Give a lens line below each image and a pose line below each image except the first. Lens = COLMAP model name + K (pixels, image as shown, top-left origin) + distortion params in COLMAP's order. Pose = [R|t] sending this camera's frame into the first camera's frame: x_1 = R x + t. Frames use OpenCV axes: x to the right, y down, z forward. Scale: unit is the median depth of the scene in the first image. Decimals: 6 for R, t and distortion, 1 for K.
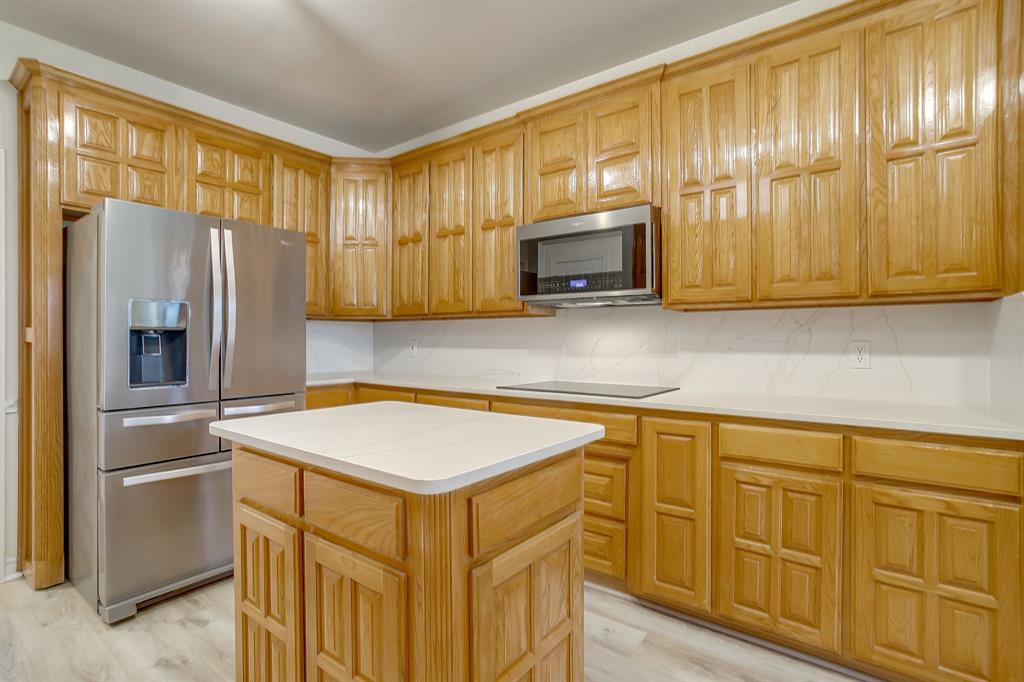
lens RADIAL K [[496.3, 0, 507.5], [0, 496.3, 341.6], [0, 0, 1]] dist [-0.064064, 0.038448]
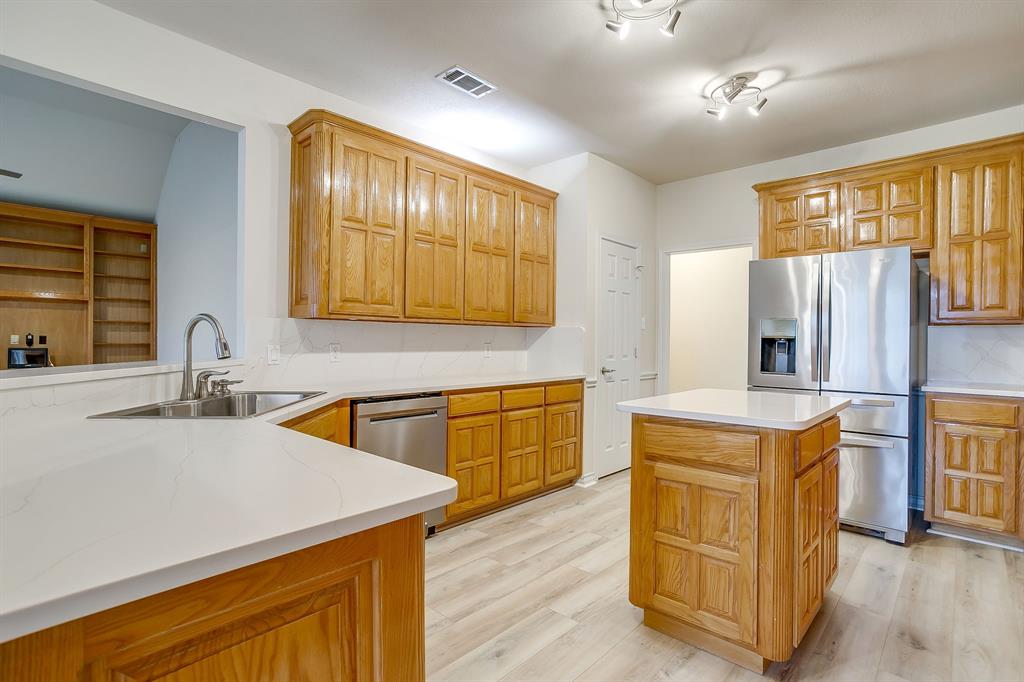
lens RADIAL K [[496.3, 0, 507.5], [0, 496.3, 341.6], [0, 0, 1]] dist [-0.064064, 0.038448]
pose [[-0.099725, -0.000126, -0.995015, 0.750156], [-0.010001, 0.999950, 0.000876, -0.005746], [0.994965, 0.010038, -0.099722, 0.237931]]
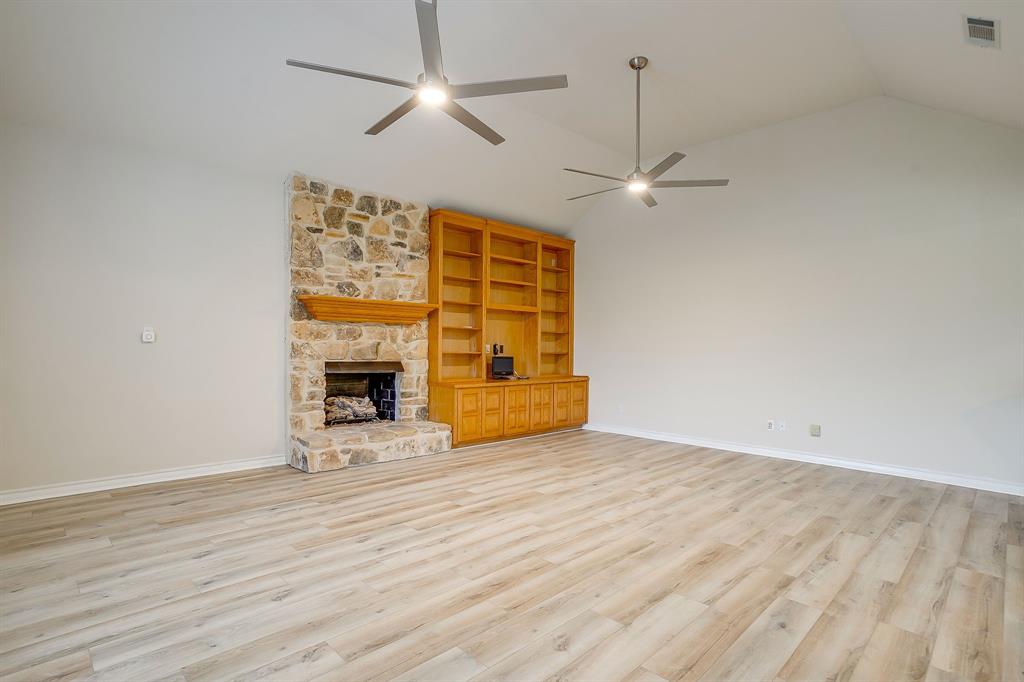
lens RADIAL K [[511.5, 0, 509.4], [0, 511.5, 361.4], [0, 0, 1]] dist [-0.071493, 0.043270]
pose [[-0.143021, 0.024161, -0.989425, 1.275074], [-0.015328, 0.999528, 0.026623, 0.003313], [0.989601, 0.018973, -0.142583, -1.808765]]
